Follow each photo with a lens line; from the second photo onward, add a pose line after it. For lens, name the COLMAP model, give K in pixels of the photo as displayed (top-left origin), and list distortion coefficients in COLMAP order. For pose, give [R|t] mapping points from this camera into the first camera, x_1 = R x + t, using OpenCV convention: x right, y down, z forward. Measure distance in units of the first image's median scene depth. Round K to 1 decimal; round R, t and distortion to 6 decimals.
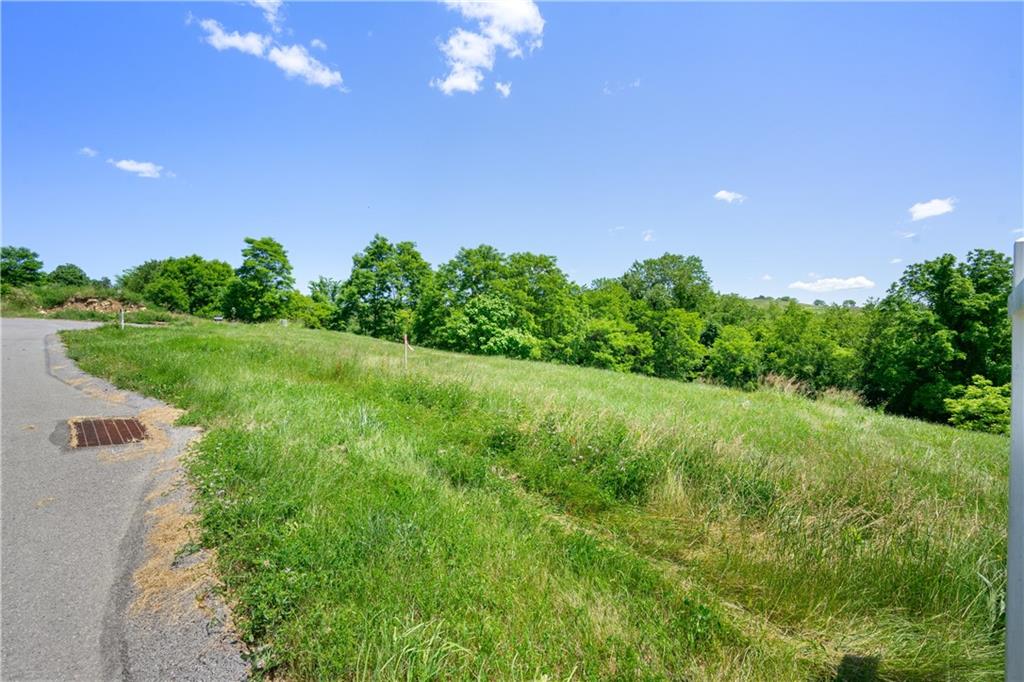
lens RADIAL K [[478.5, 0, 504.5], [0, 478.5, 342.4], [0, 0, 1]] dist [-0.043493, 0.012754]
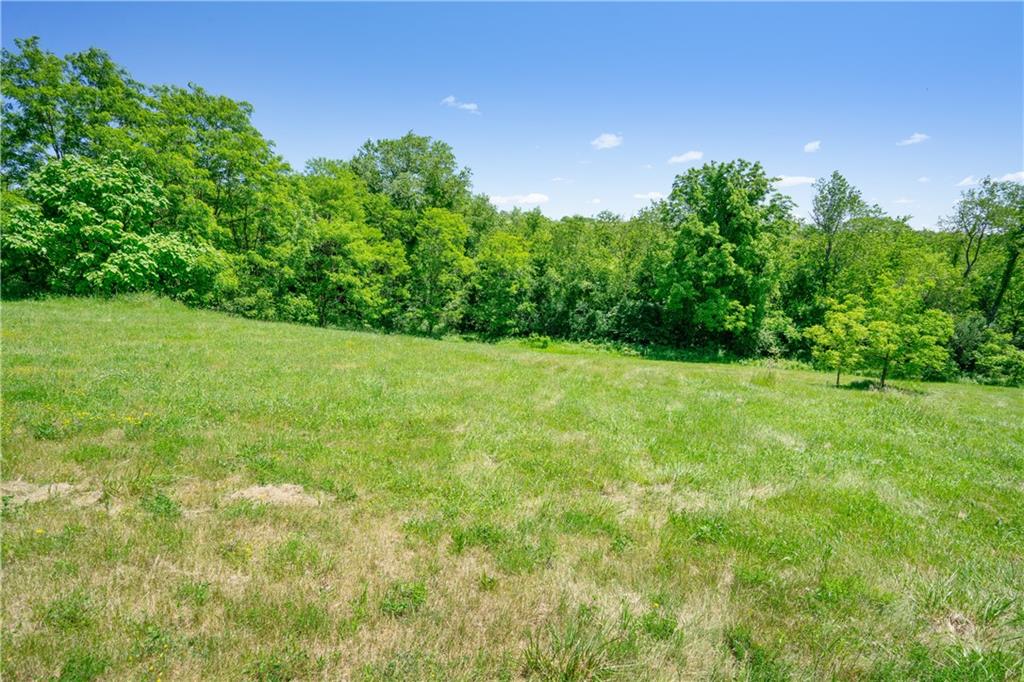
lens RADIAL K [[478.5, 0, 515.8], [0, 478.5, 340.9], [0, 0, 1]] dist [-0.043493, 0.012754]
pose [[0.807438, -0.111456, 0.579328, 0.013620], [-0.000672, 0.981817, 0.189827, -0.010614], [-0.589952, -0.153662, 0.792682, 0.354023]]
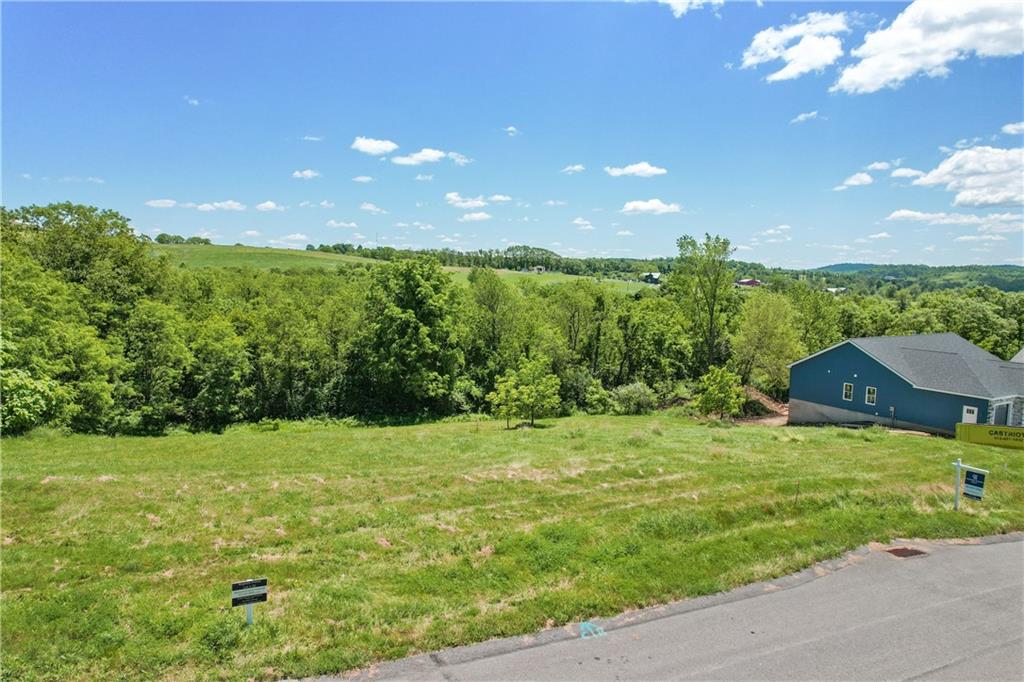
lens RADIAL K [[663.8, 0, 514.2], [0, 663.8, 336.8], [0, 0, 1]] dist [-0.035968, 0.025520]
pose [[0.324707, -0.091137, 0.941414, -0.456829], [-0.000213, 0.995340, 0.096431, -0.129141], [-0.945815, -0.031512, 0.323174, 0.174647]]
